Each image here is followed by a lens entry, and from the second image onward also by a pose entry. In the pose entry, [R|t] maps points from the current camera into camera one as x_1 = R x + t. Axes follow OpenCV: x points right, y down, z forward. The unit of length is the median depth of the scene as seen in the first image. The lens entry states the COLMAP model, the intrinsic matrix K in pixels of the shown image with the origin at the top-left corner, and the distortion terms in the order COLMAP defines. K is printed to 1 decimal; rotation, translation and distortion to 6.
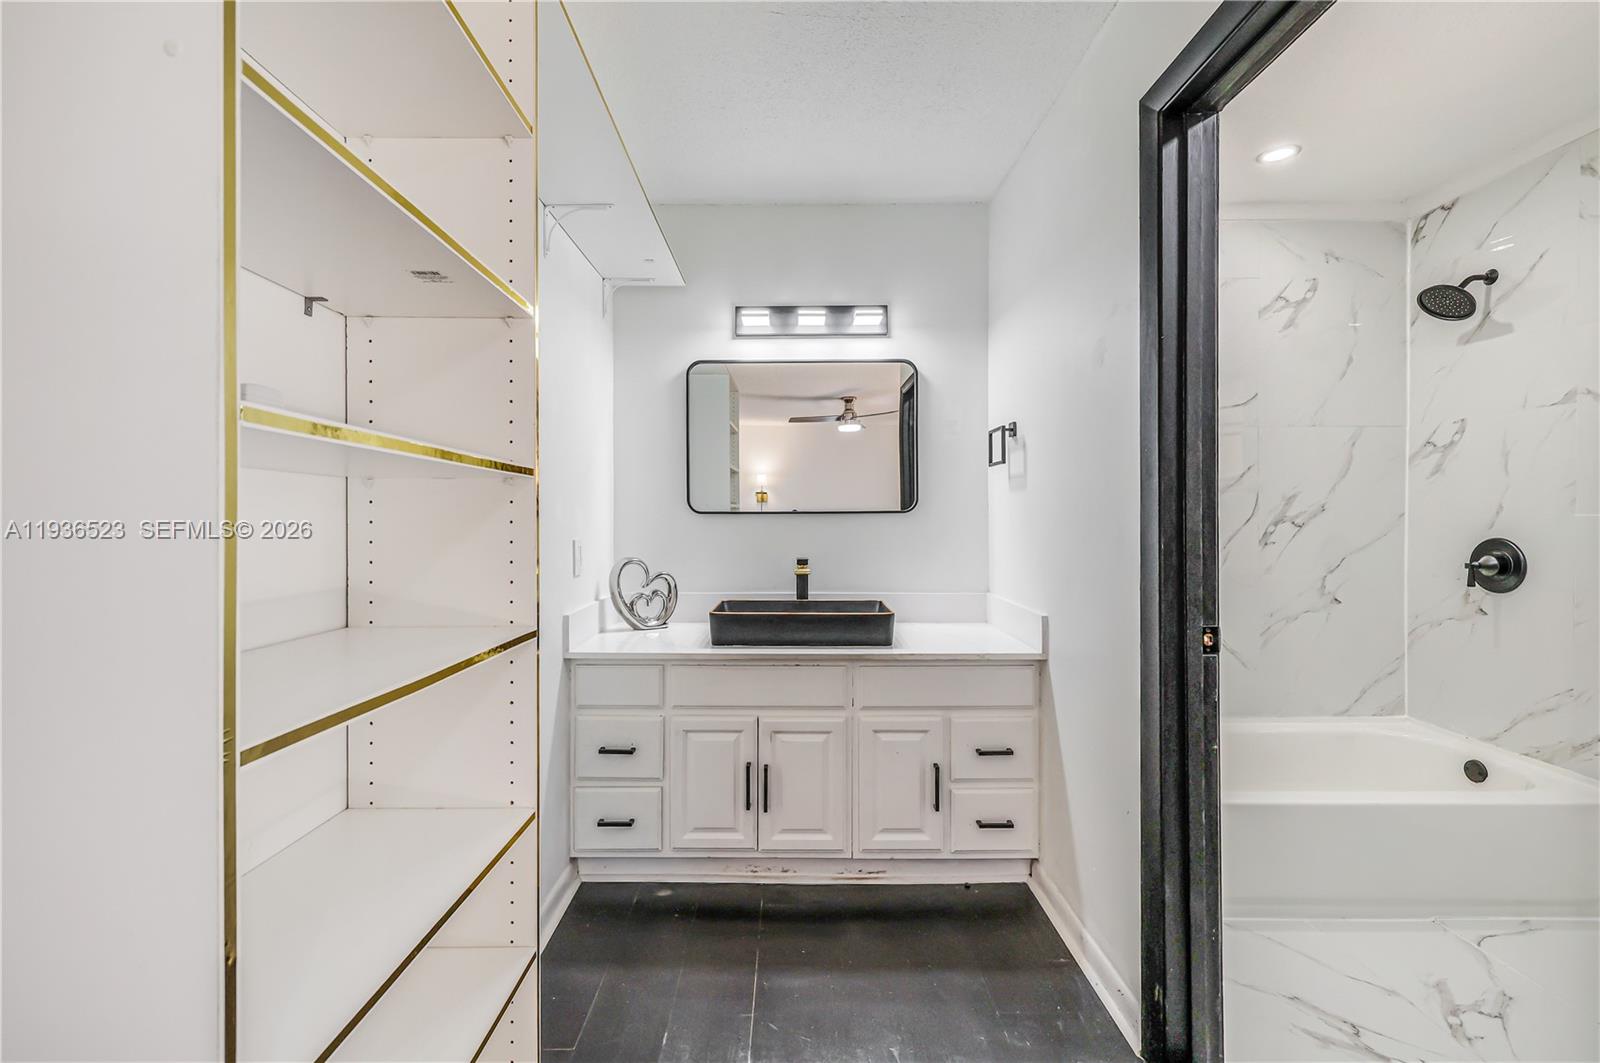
lens RADIAL K [[698.0, 0, 791.2], [0, 698.0, 517.3], [0, 0, 1]] dist [0.004148, -0.000070]
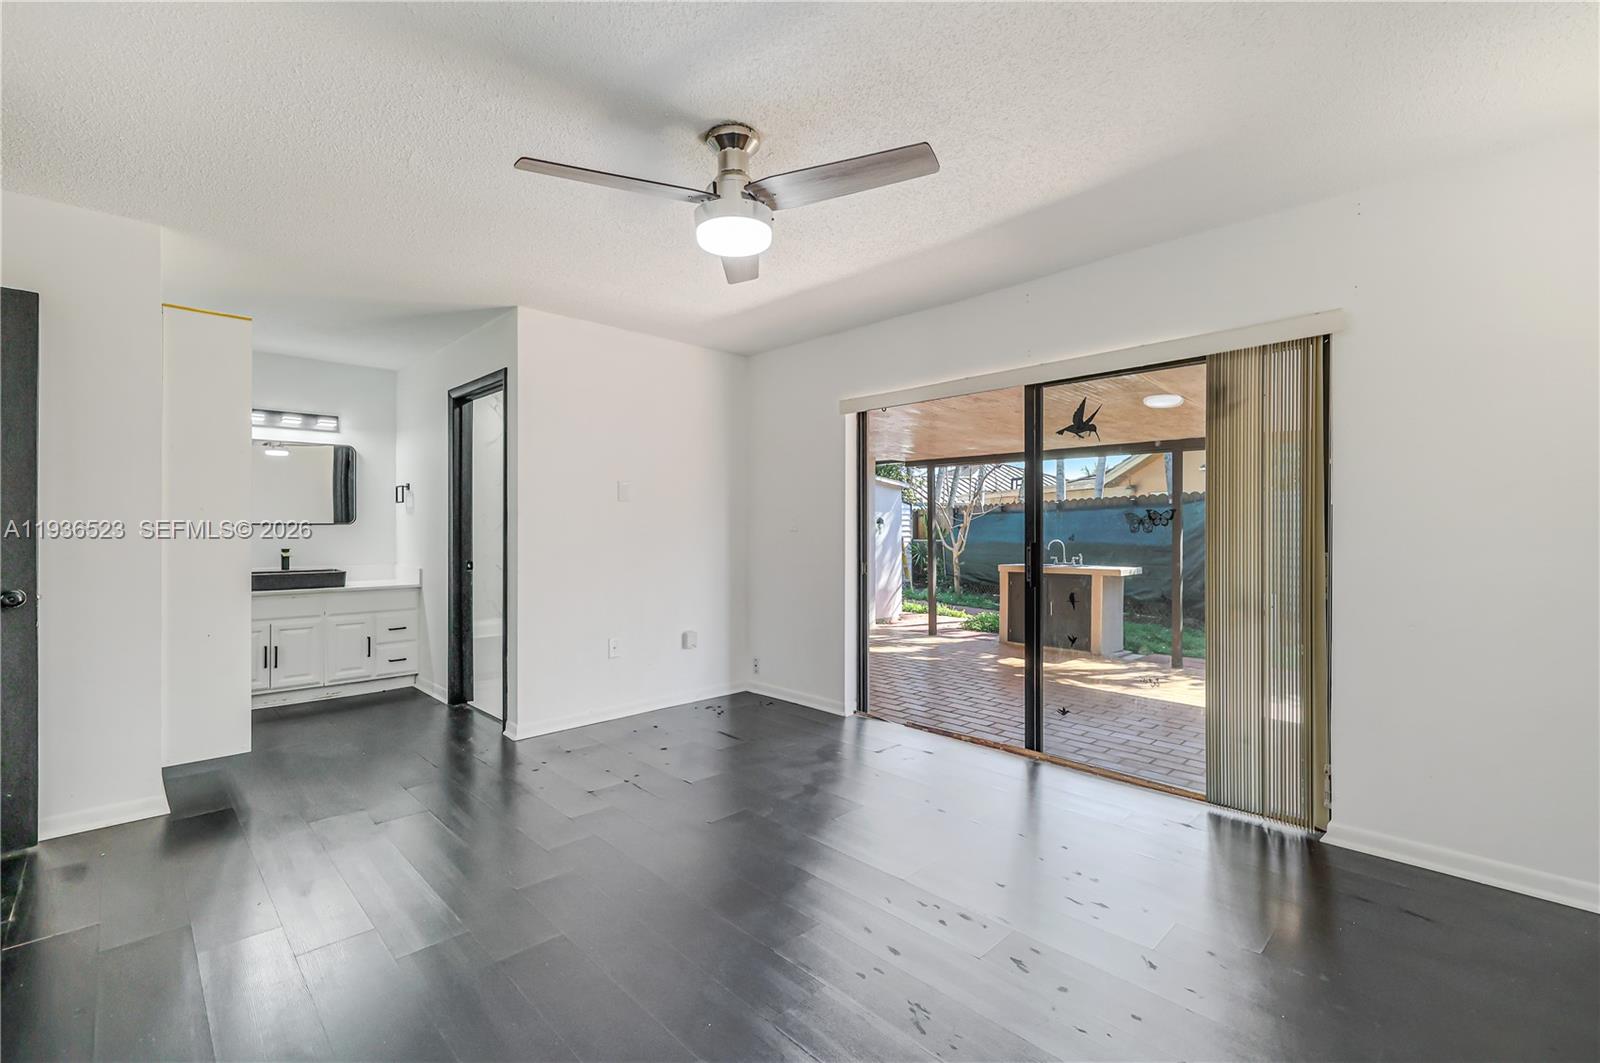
lens RADIAL K [[685.5, 0, 782.6], [0, 685.5, 535.1], [0, 0, 1]] dist [-0.002268, -0.000387]
pose [[0.714268, -0.002211, 0.699869, -0.609948], [-0.006016, 0.999939, 0.009298, -0.002190], [-0.699847, -0.010852, 0.714211, -2.388781]]
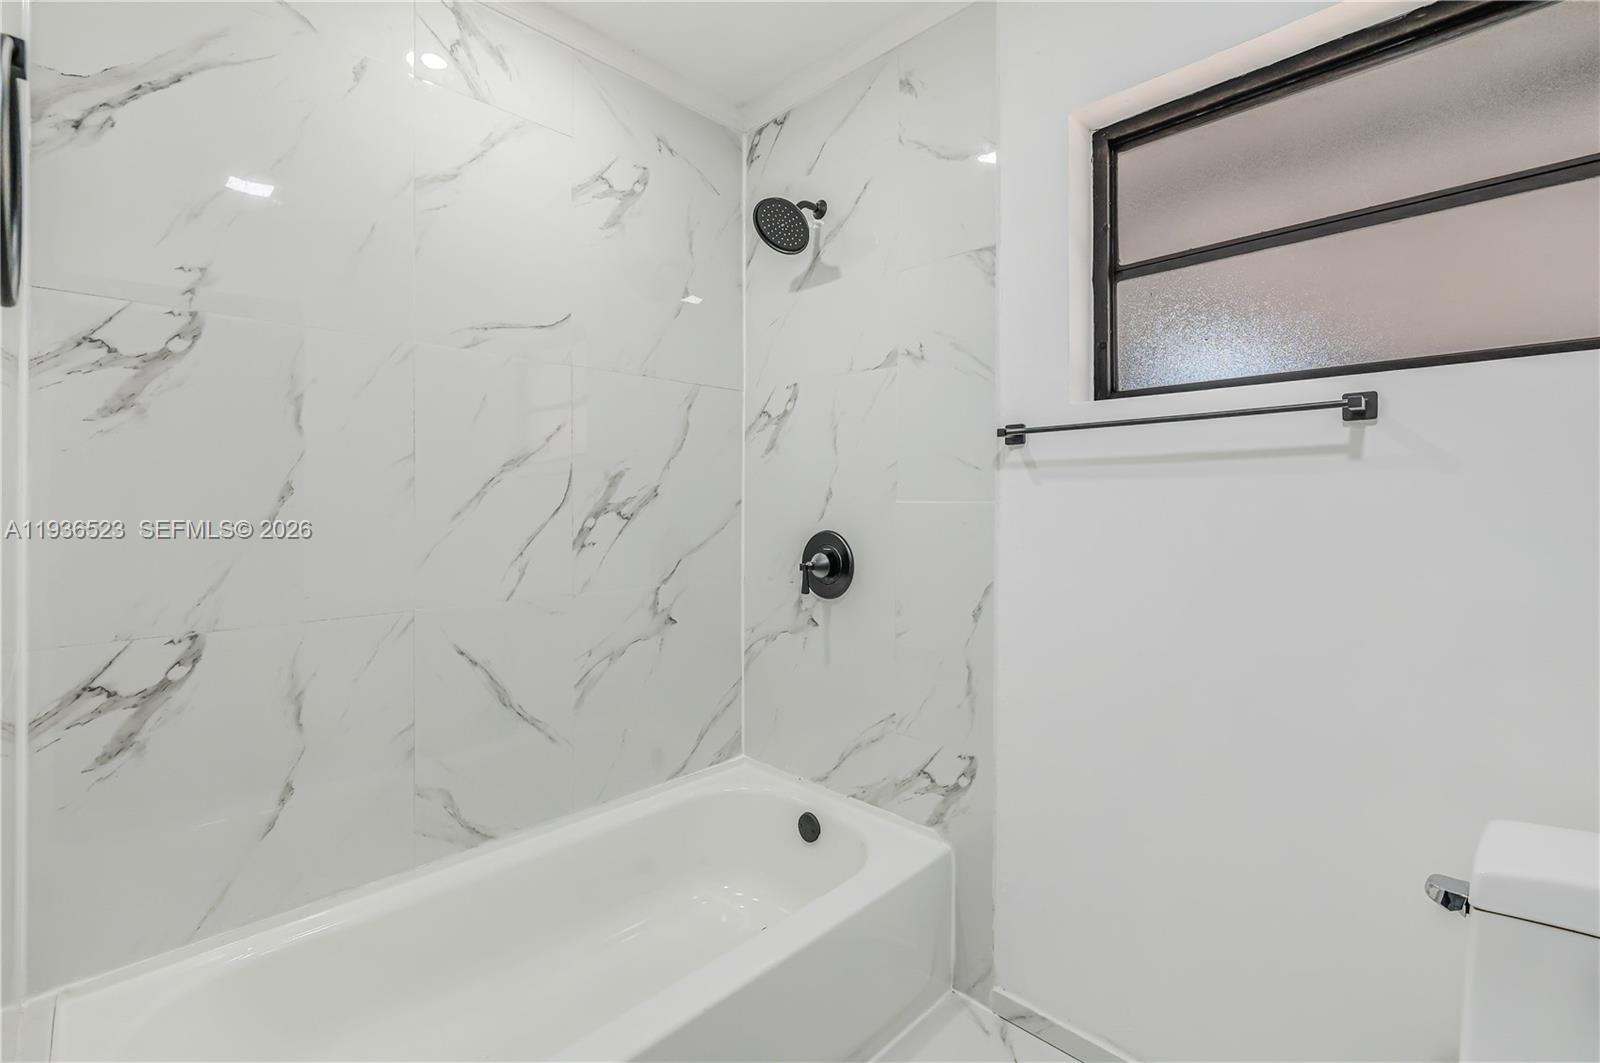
lens RADIAL K [[698.0, 0, 791.2], [0, 698.0, 517.3], [0, 0, 1]] dist [0.004148, -0.000070]
pose [[0.702753, -0.010976, 0.711349, 0.353743], [0.000712, 0.999891, 0.014725, 0.001942], [-0.711433, -0.009841, 0.702685, 0.404745]]
